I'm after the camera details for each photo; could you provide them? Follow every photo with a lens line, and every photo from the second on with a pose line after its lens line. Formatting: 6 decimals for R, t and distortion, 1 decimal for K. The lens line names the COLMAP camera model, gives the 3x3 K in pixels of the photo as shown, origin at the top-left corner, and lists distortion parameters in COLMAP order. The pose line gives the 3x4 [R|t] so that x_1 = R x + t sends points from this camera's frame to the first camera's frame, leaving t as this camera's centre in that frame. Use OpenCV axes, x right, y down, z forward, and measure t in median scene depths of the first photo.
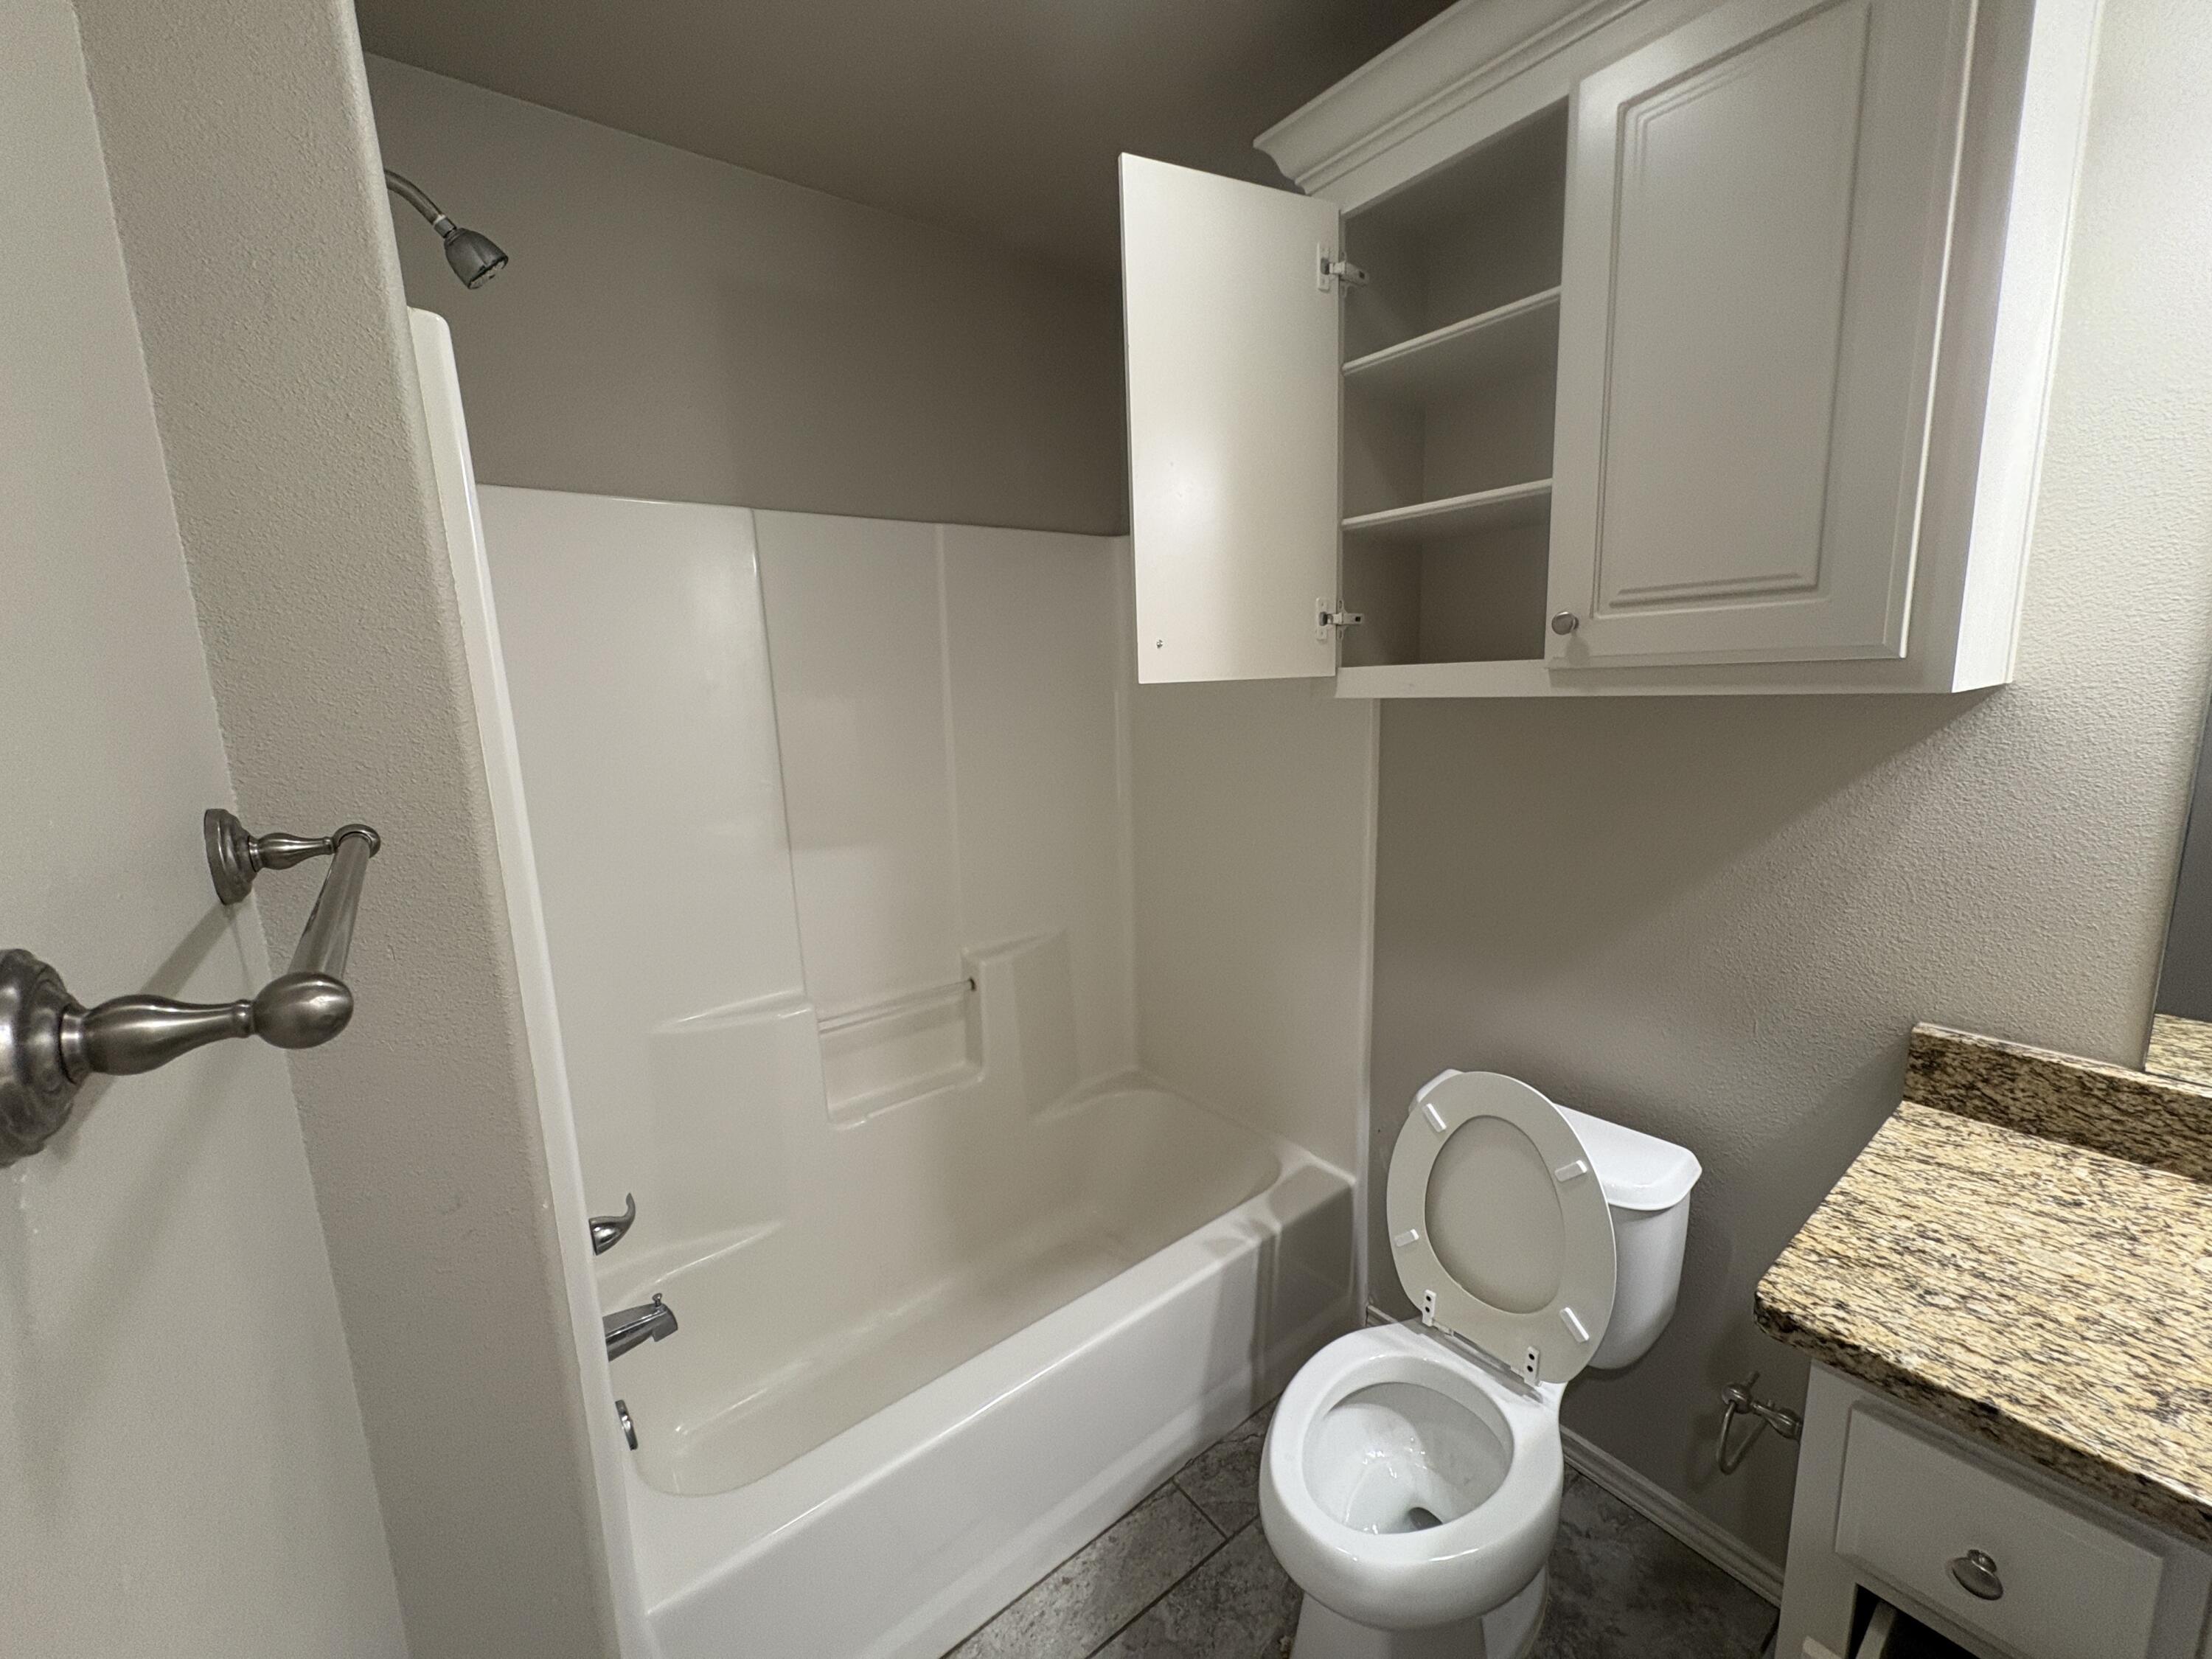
lens RADIAL K [[884.8, 0, 1089.9], [0, 884.8, 861.2], [0, 0, 1]] dist [-0.002646, 0.000275]
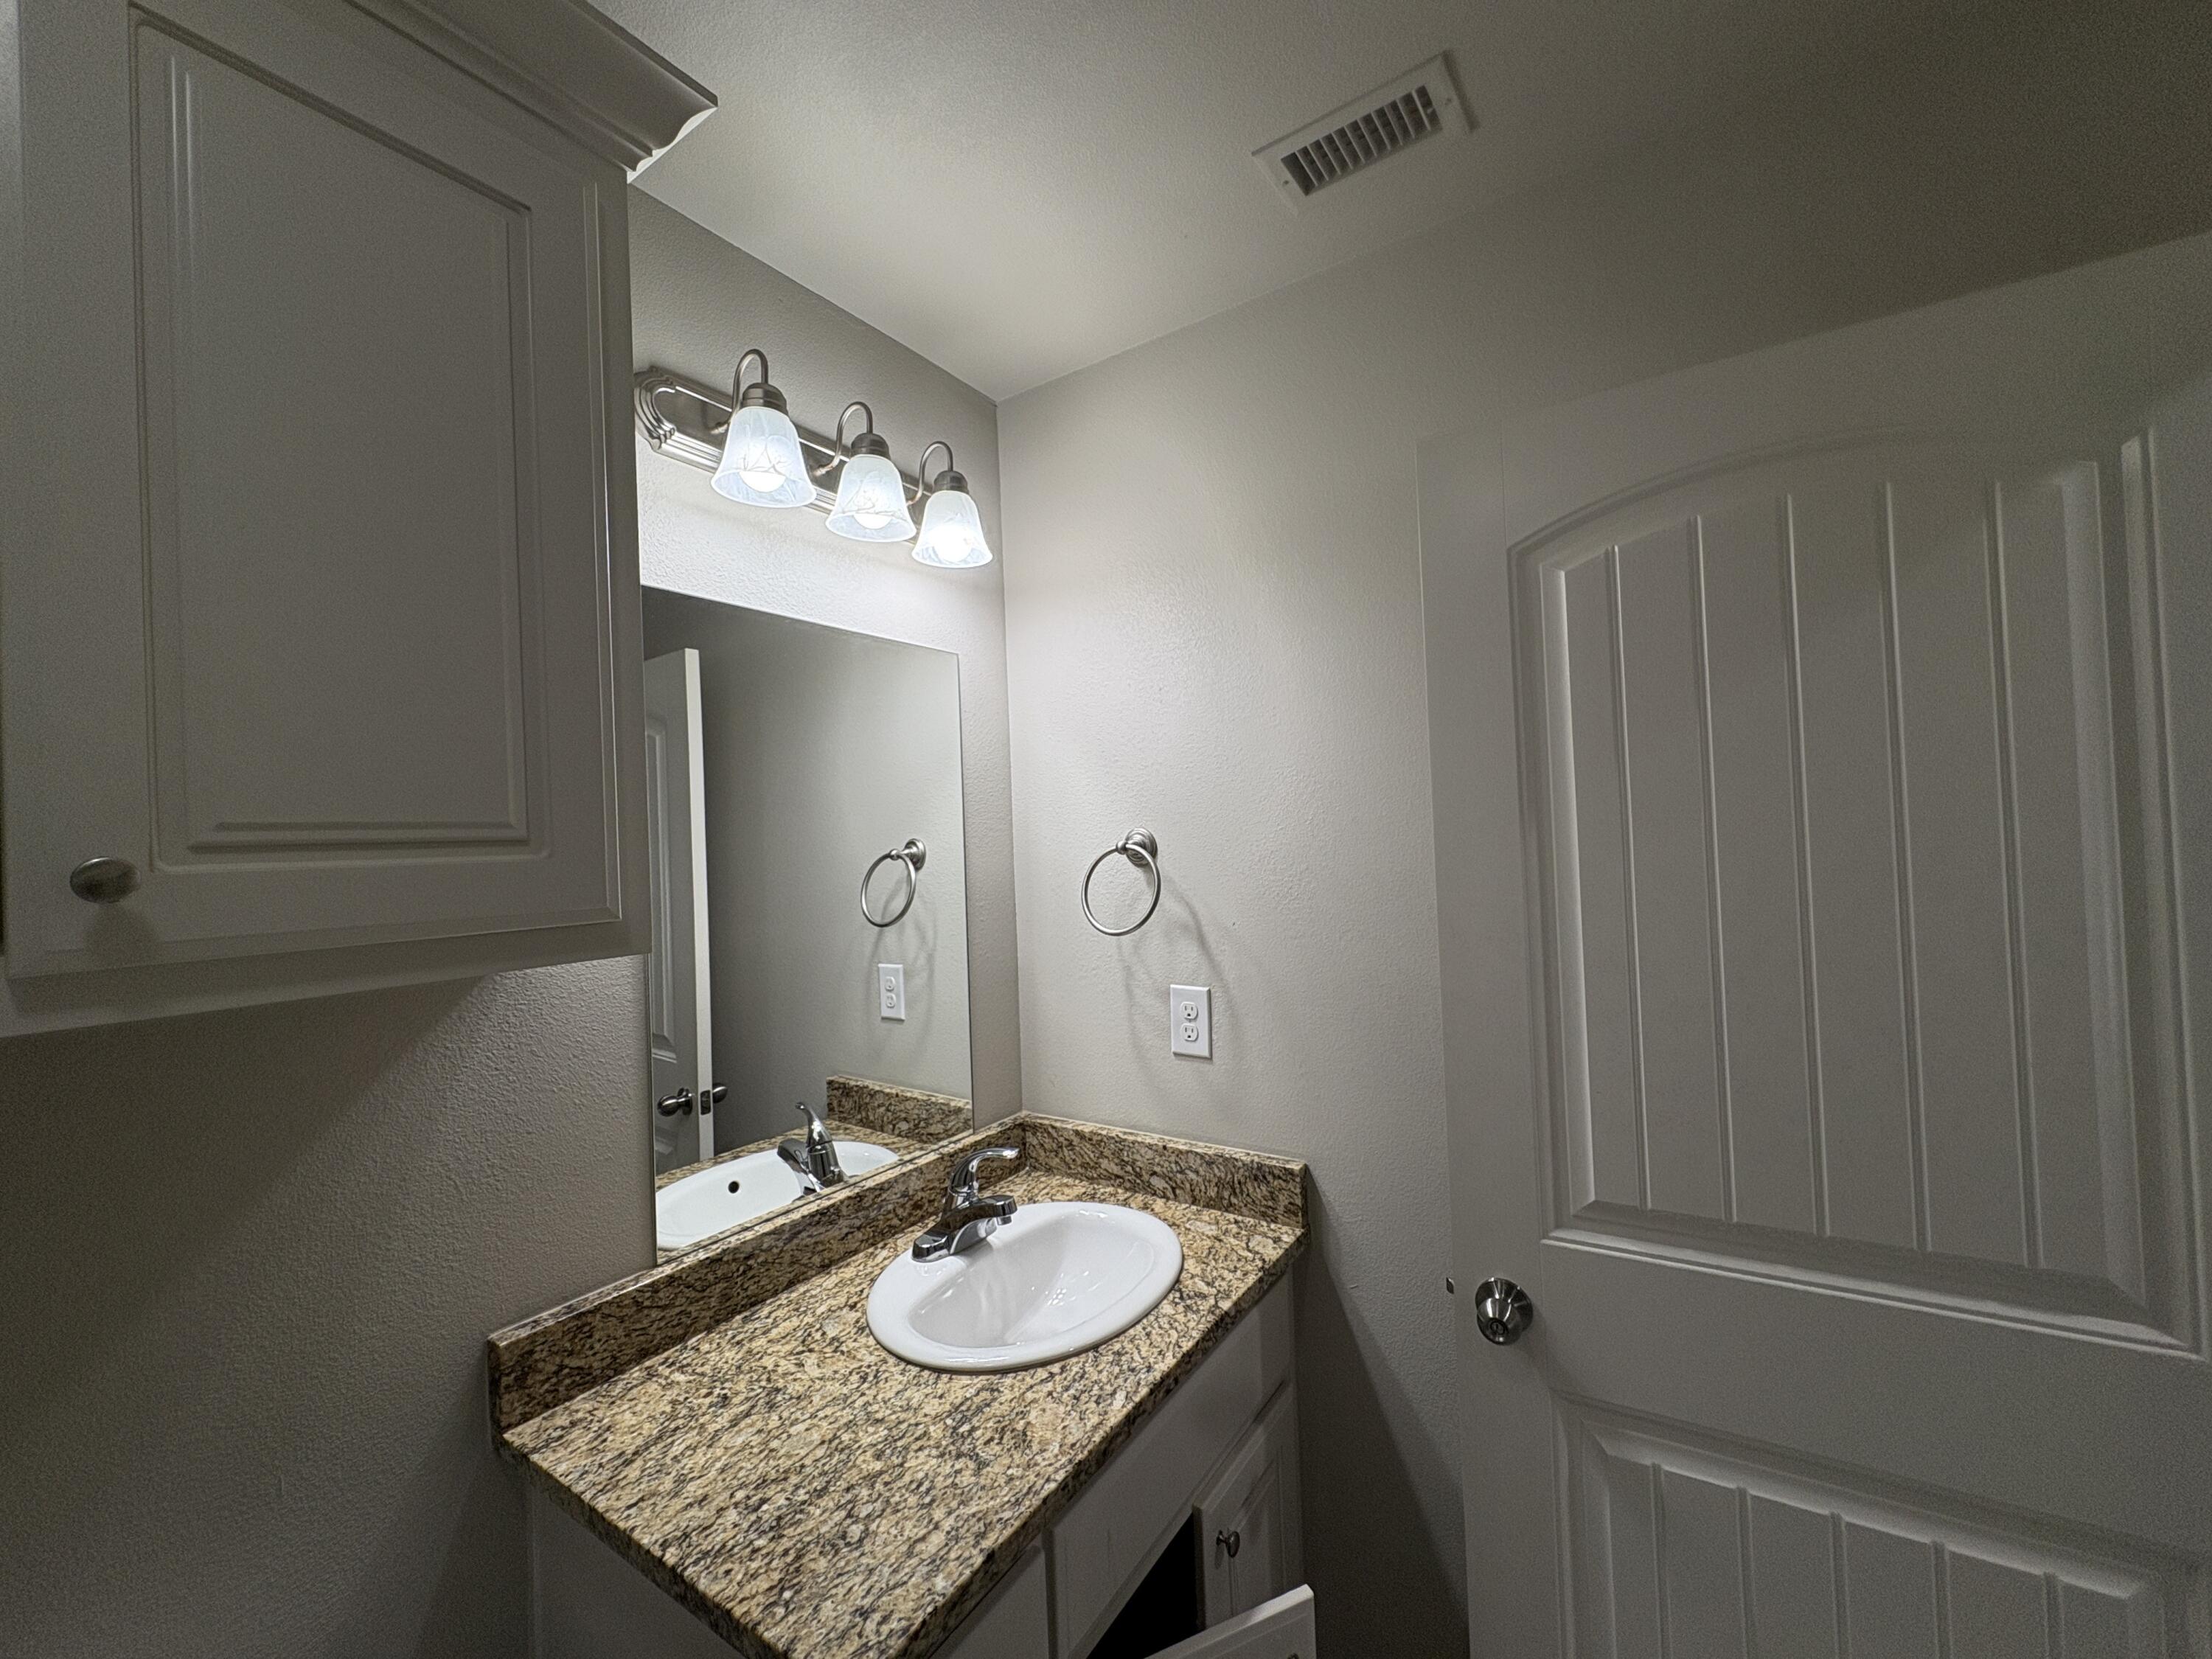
lens RADIAL K [[884.8, 0, 1121.8], [0, 884.8, 830.6], [0, 0, 1]] dist [-0.002646, 0.000275]
pose [[-0.339247, 0.059888, 0.938789, -0.111084], [0.235306, 0.971648, 0.023048, -0.185782], [-0.910792, 0.228722, -0.343721, 0.688901]]
